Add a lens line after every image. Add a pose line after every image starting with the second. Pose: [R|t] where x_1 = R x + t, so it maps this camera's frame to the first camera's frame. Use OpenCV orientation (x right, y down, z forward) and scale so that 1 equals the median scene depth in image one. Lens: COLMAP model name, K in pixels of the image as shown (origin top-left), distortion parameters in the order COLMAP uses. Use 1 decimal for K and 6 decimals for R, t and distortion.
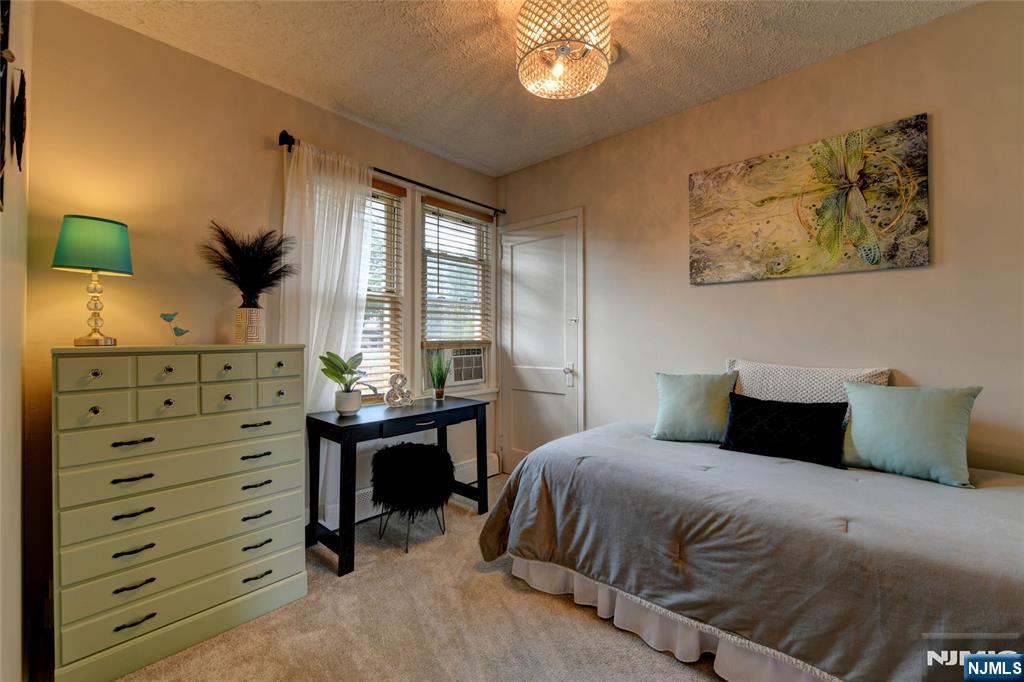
lens RADIAL K [[405.7, 0, 510.6], [0, 405.7, 338.6], [0, 0, 1]] dist [-0.007573, -0.001092]
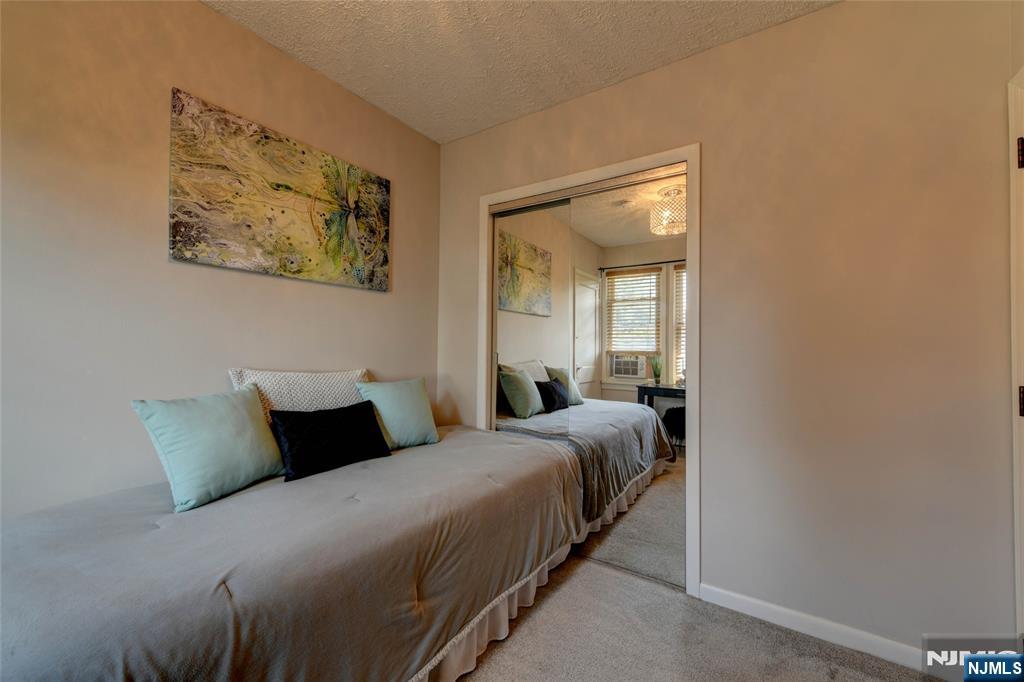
lens RADIAL K [[405.7, 0, 508.8], [0, 405.7, 347.3], [0, 0, 1]] dist [-0.007573, -0.001092]
pose [[-0.155819, 0.009975, 0.987735, -0.333962], [-0.006963, 0.999913, -0.011196, 0.015278], [-0.987761, -0.008622, -0.155736, 0.698282]]
